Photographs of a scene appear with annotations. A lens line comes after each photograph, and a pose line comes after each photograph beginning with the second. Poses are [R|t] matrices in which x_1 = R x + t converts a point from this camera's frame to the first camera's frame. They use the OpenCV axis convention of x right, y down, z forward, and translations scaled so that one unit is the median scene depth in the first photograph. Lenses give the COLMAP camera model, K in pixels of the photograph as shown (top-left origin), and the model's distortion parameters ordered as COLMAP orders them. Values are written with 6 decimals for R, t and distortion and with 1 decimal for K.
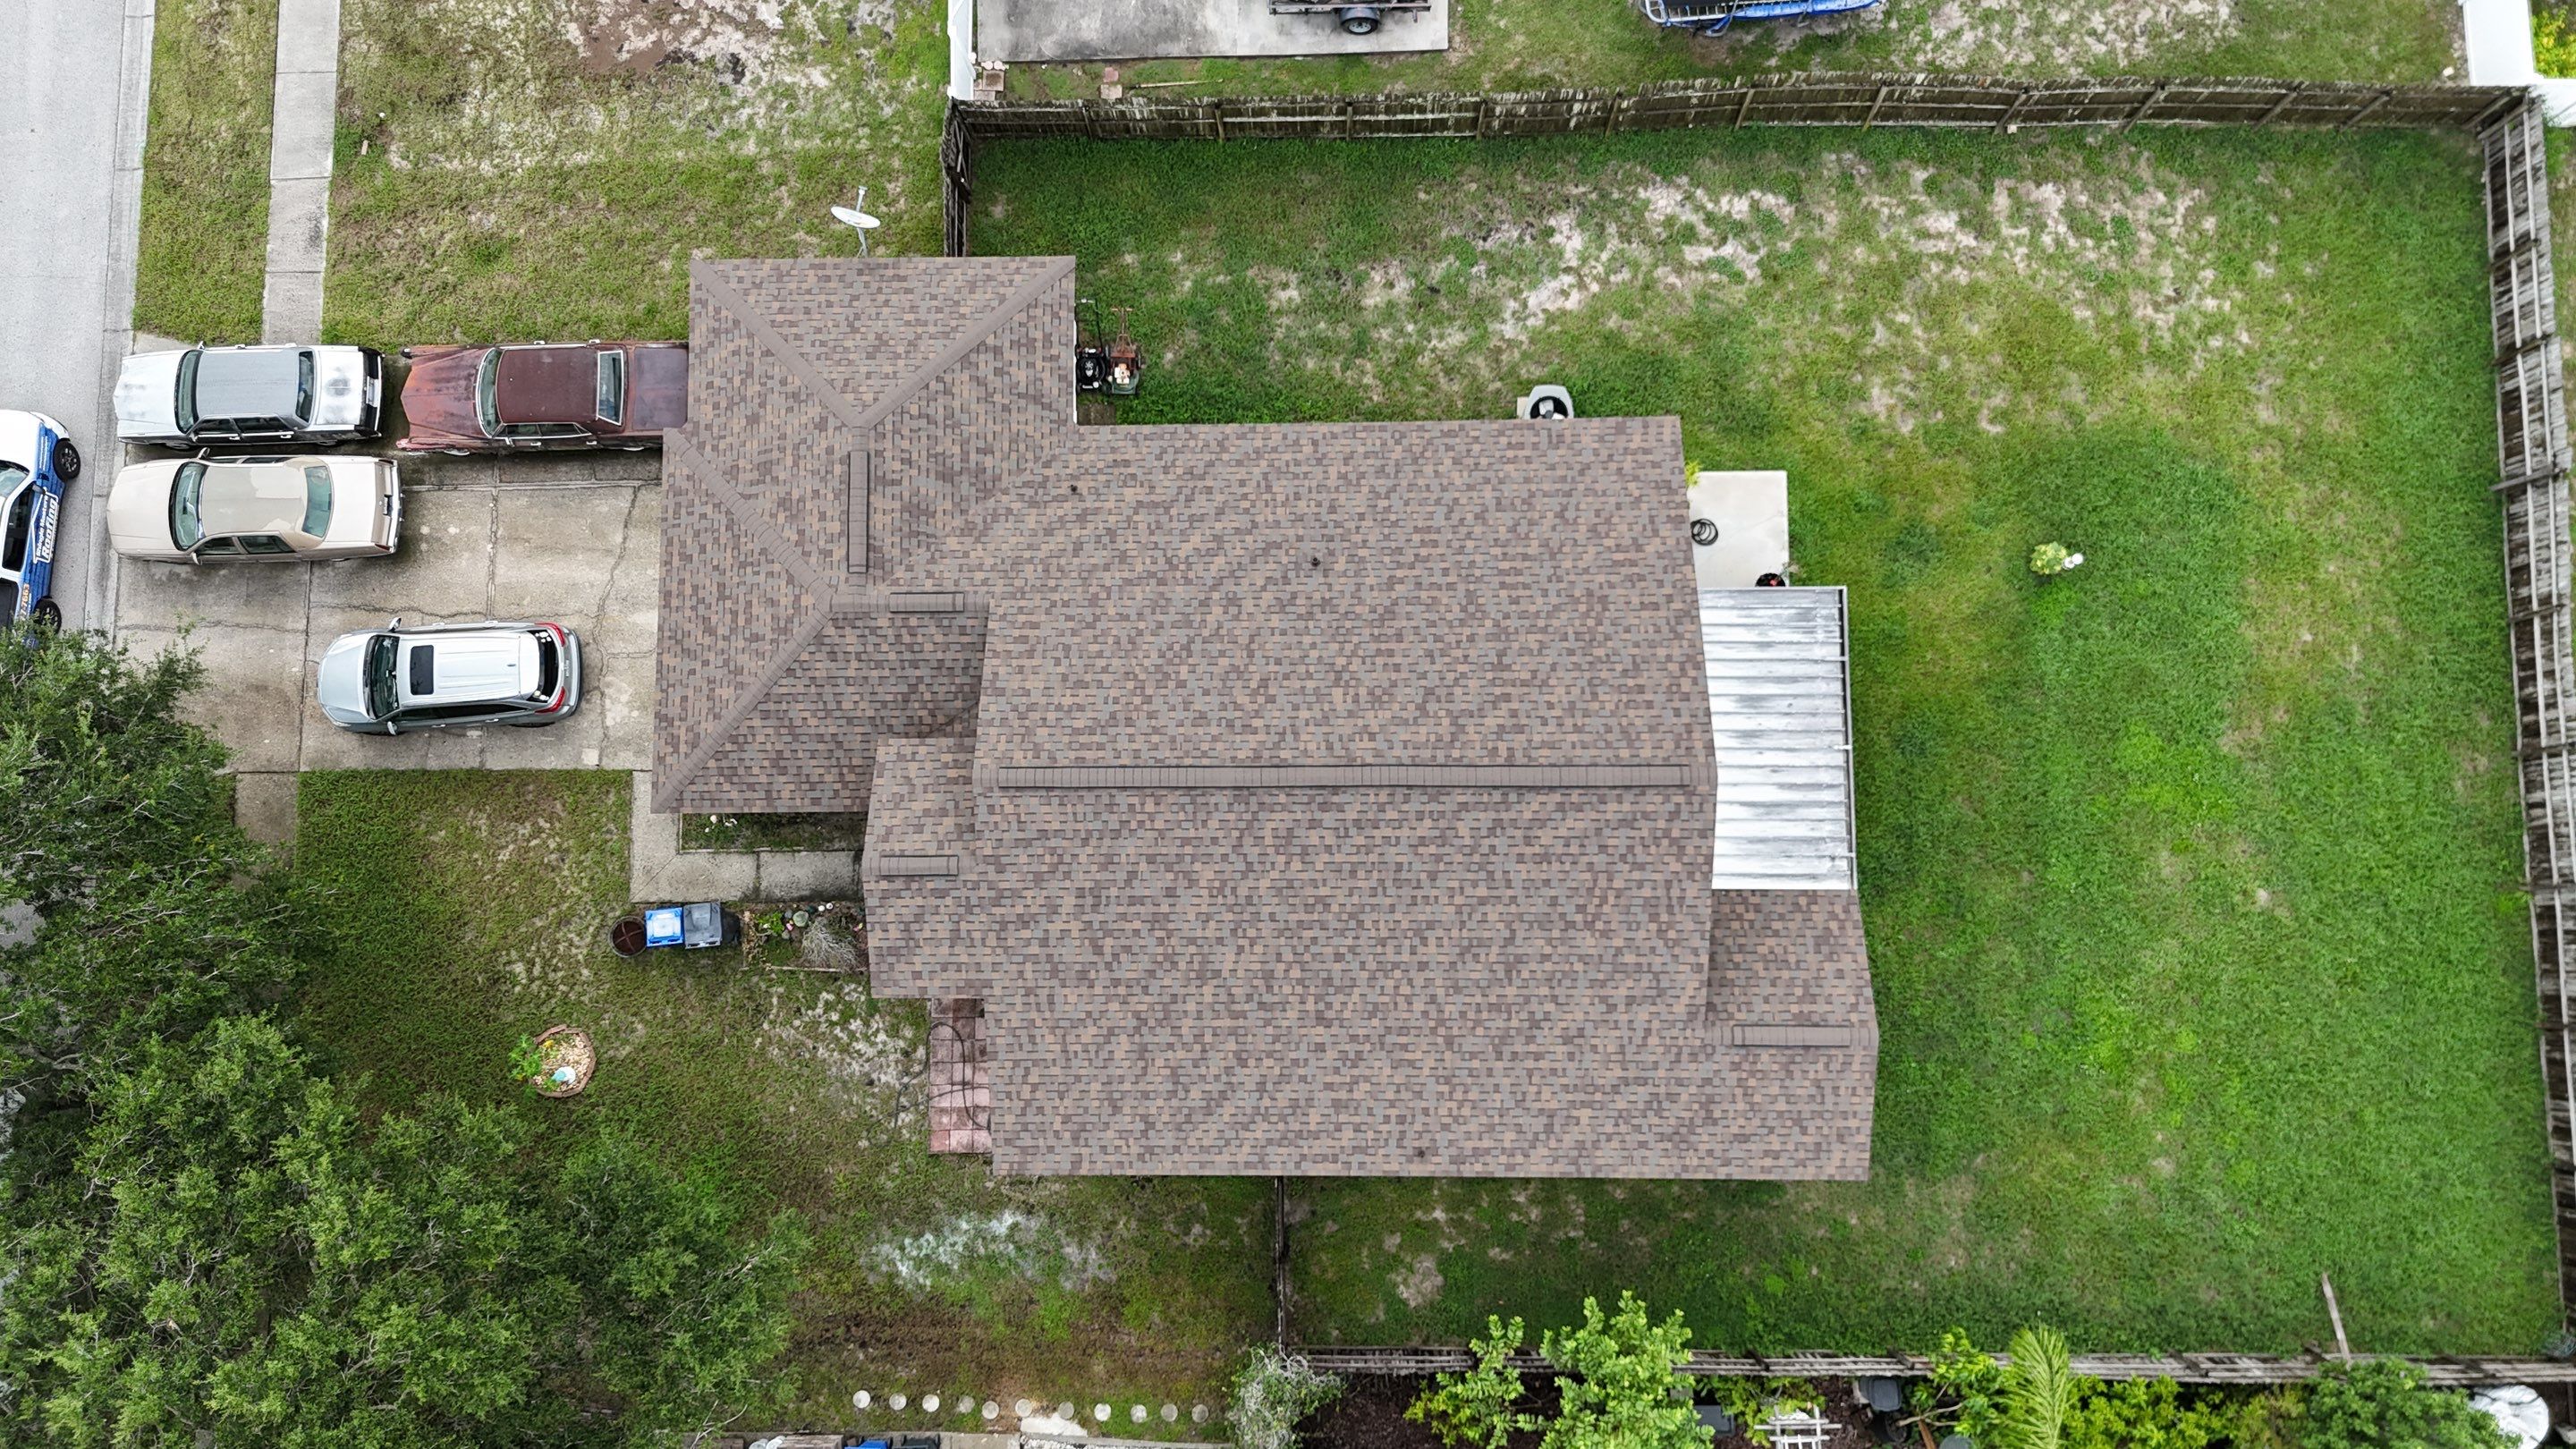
lens RADIAL K [[1897.7, 0, 1267.9], [0, 1897.7, 719.4], [0, 0, 1]] dist [0.073298, -0.070152]
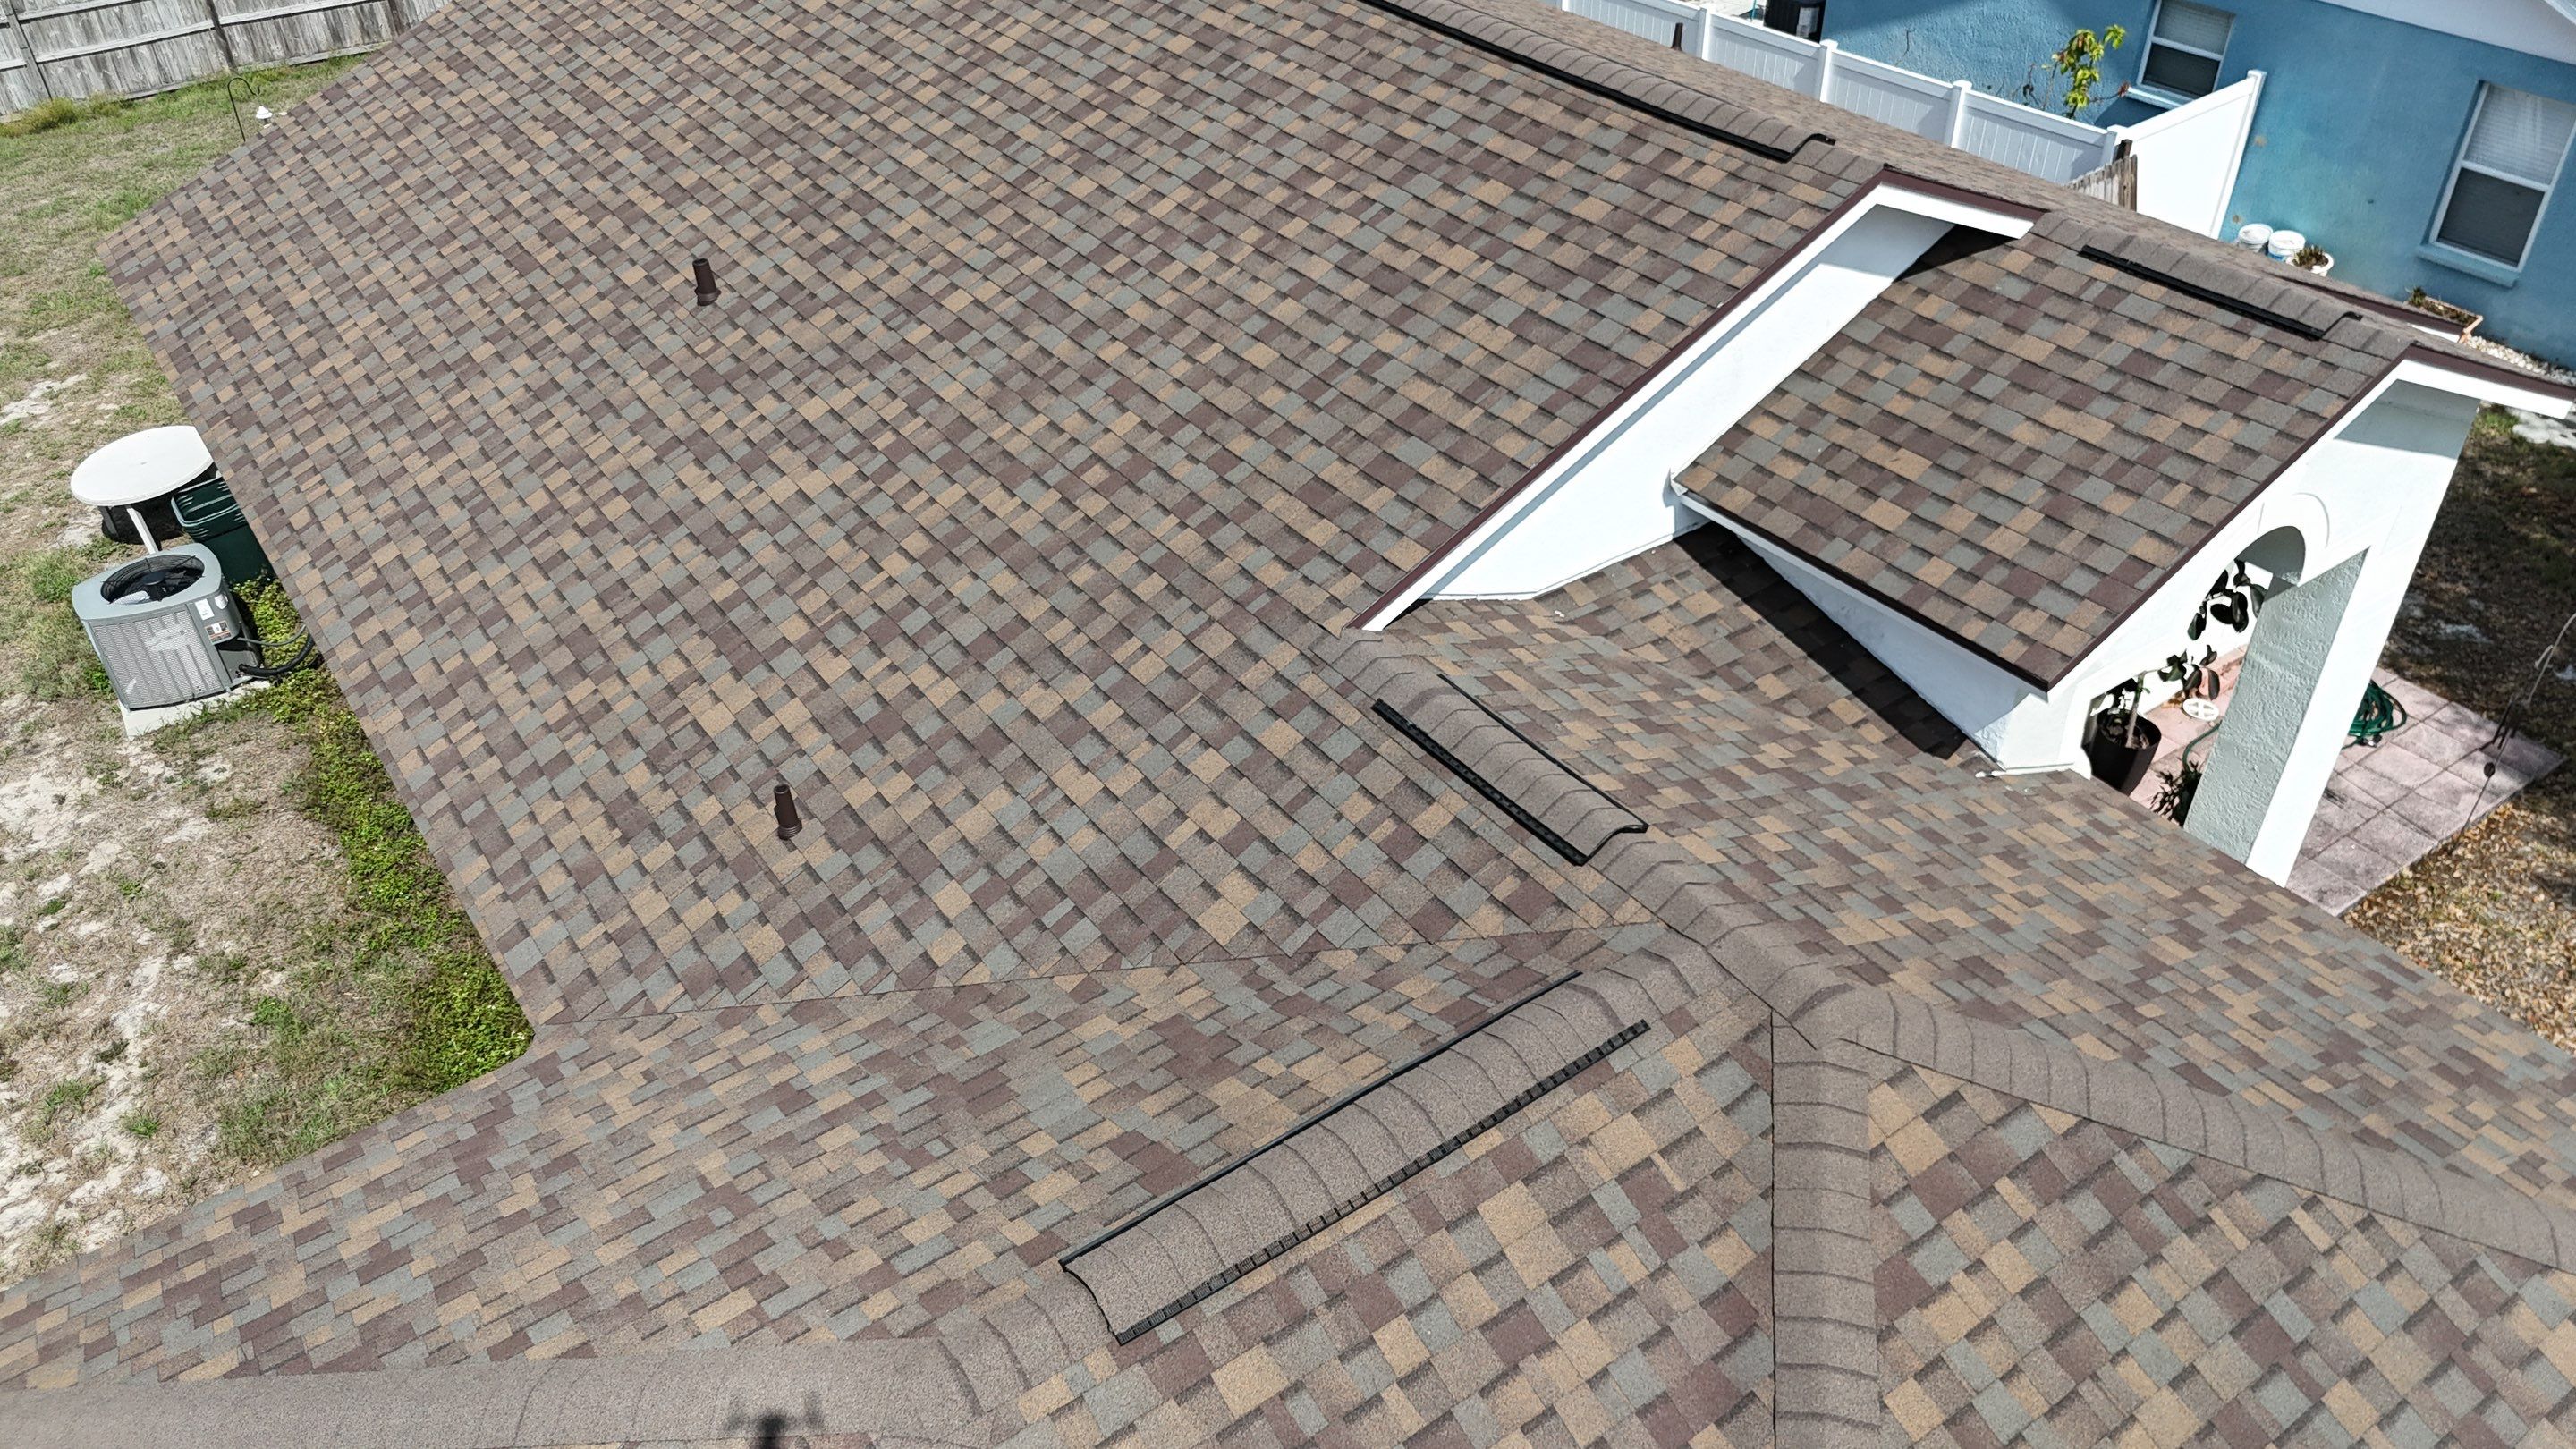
lens RADIAL K [[1897.7, 0, 1284.0], [0, 1897.7, 717.2], [0, 0, 1]] dist [0.073298, -0.070152]
pose [[-0.576201, -0.451564, 0.681236, -0.320911], [0.815880, -0.268538, 0.512081, -0.202049], [-0.048300, 0.850868, 0.523154, 0.883977]]
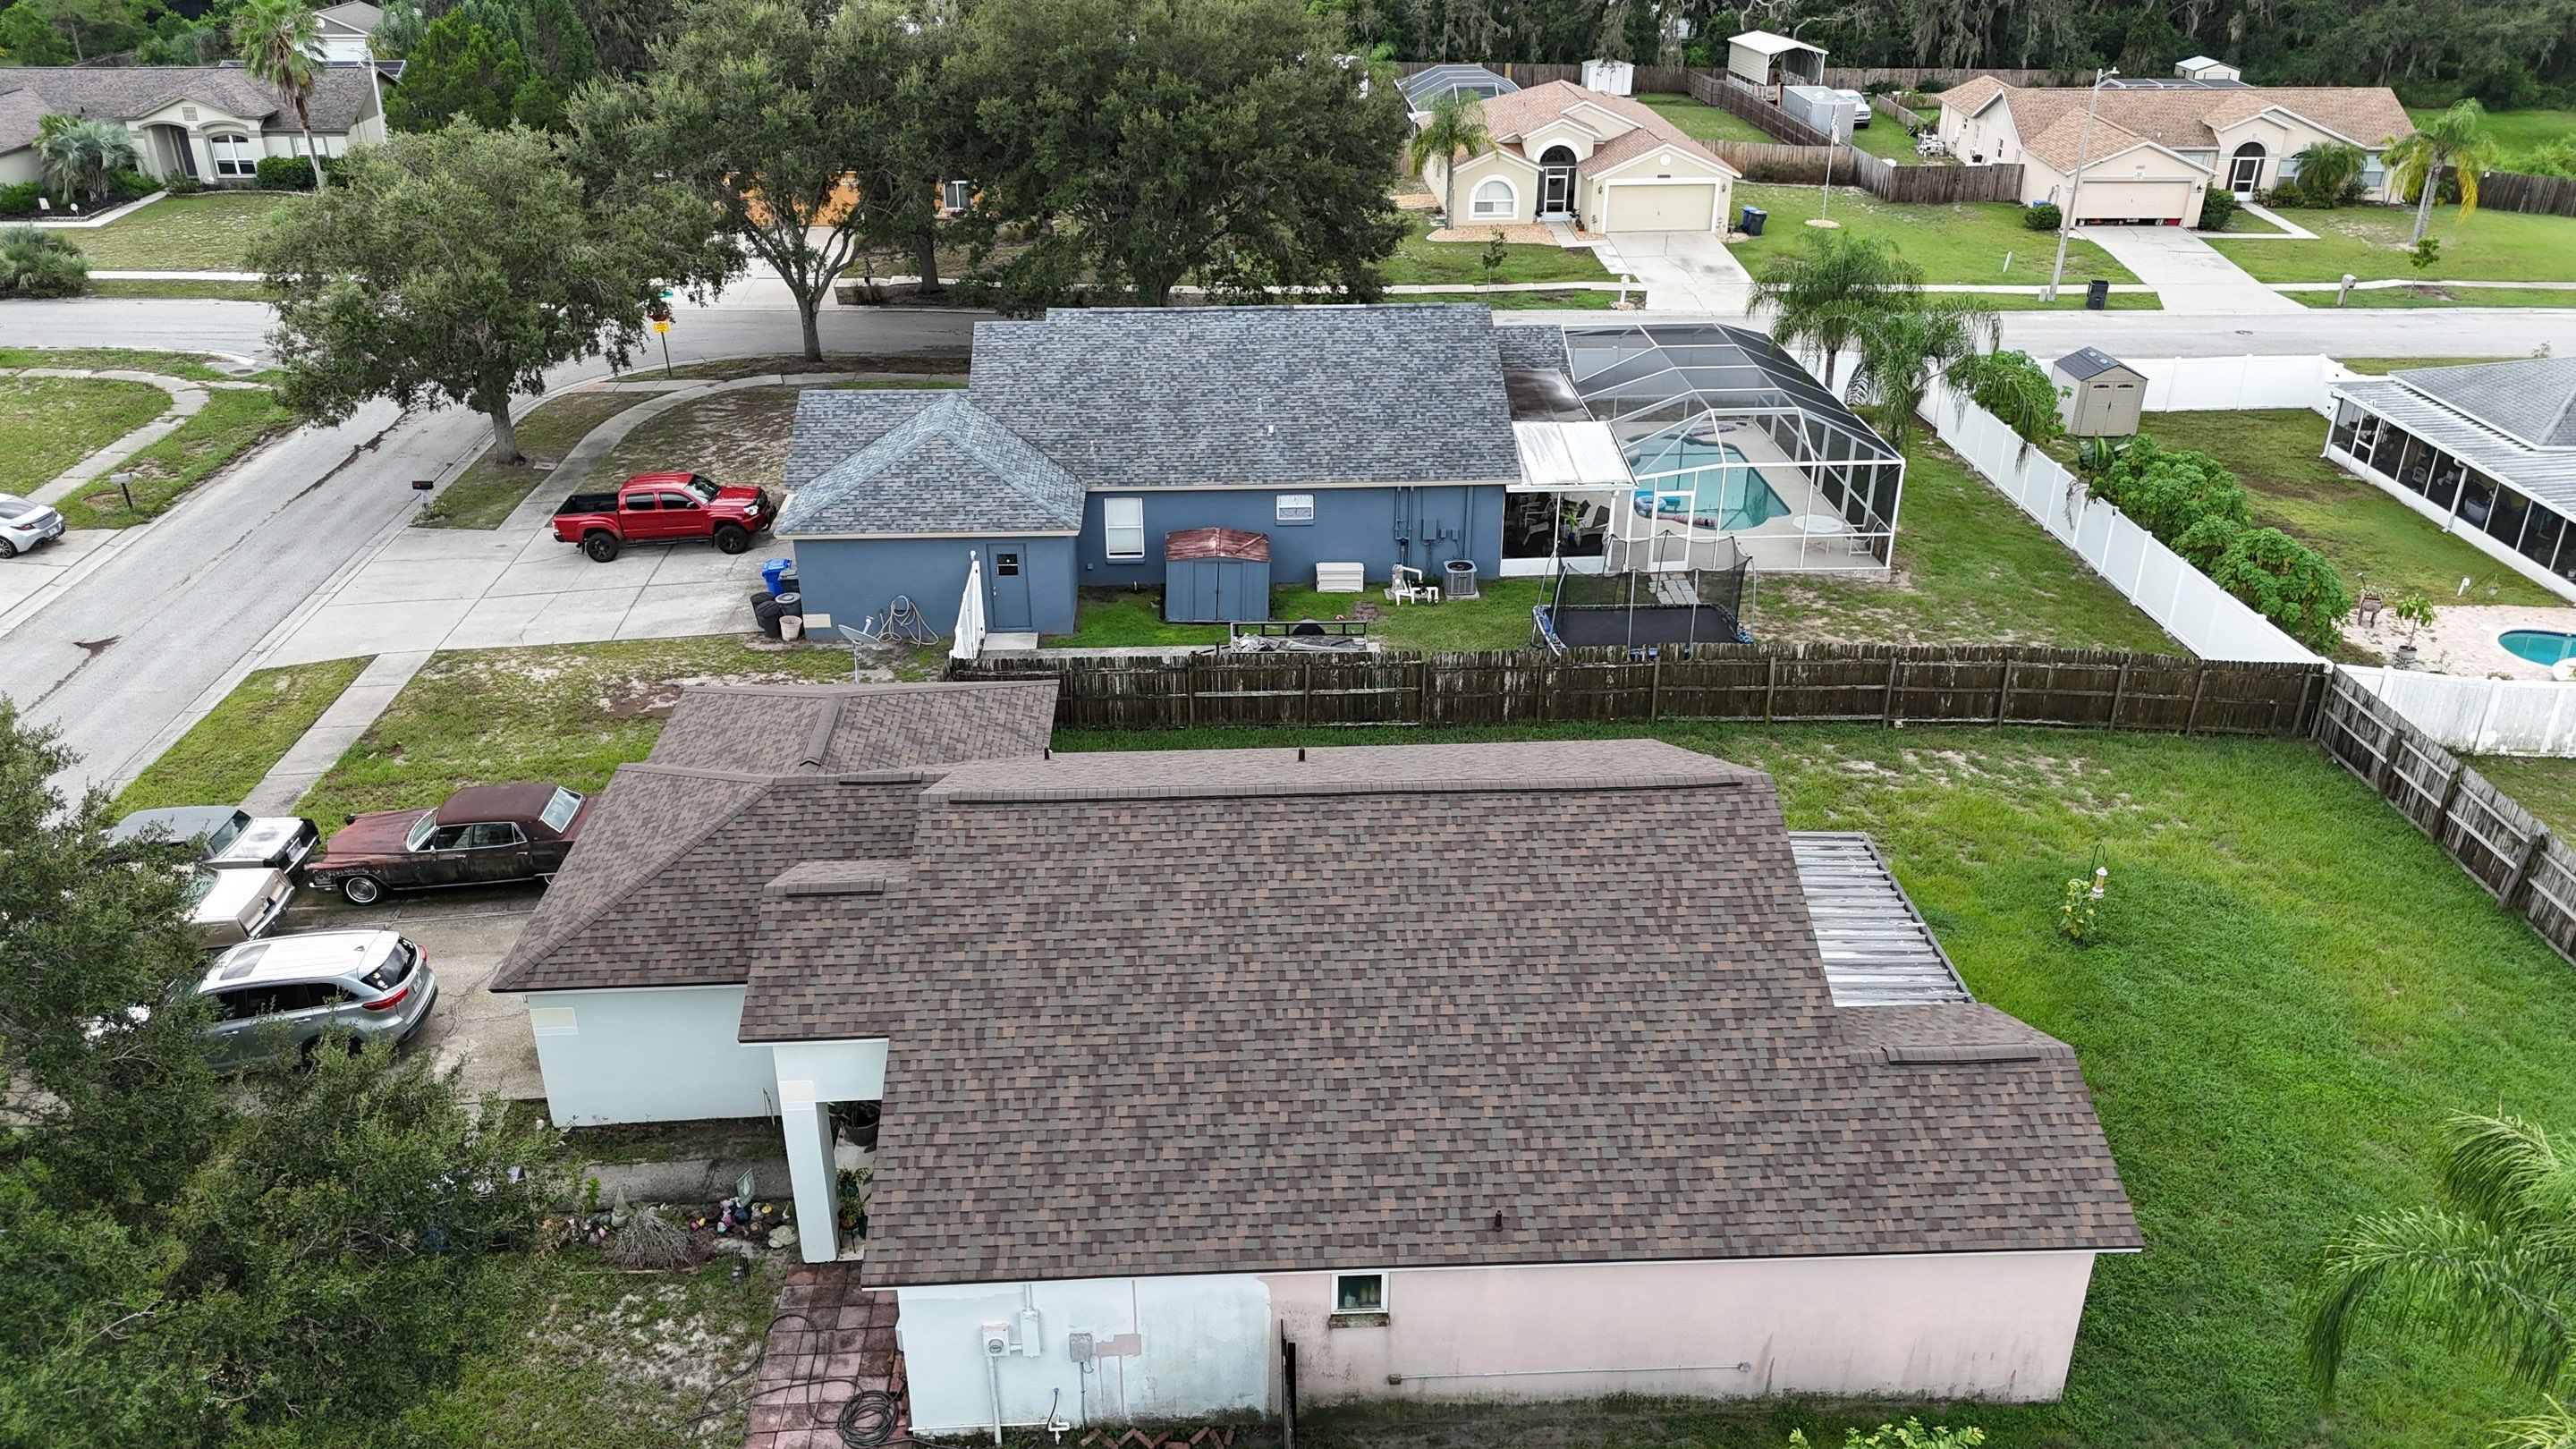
lens RADIAL K [[1897.7, 0, 1275.8], [0, 1897.7, 727.9], [0, 0, 1]] dist [0.073298, -0.070152]
pose [[0.998506, 0.014718, 0.052617, -0.038401], [0.036430, 0.538373, -0.841919, 0.711568], [-0.040719, 0.842578, 0.537033, 0.483908]]
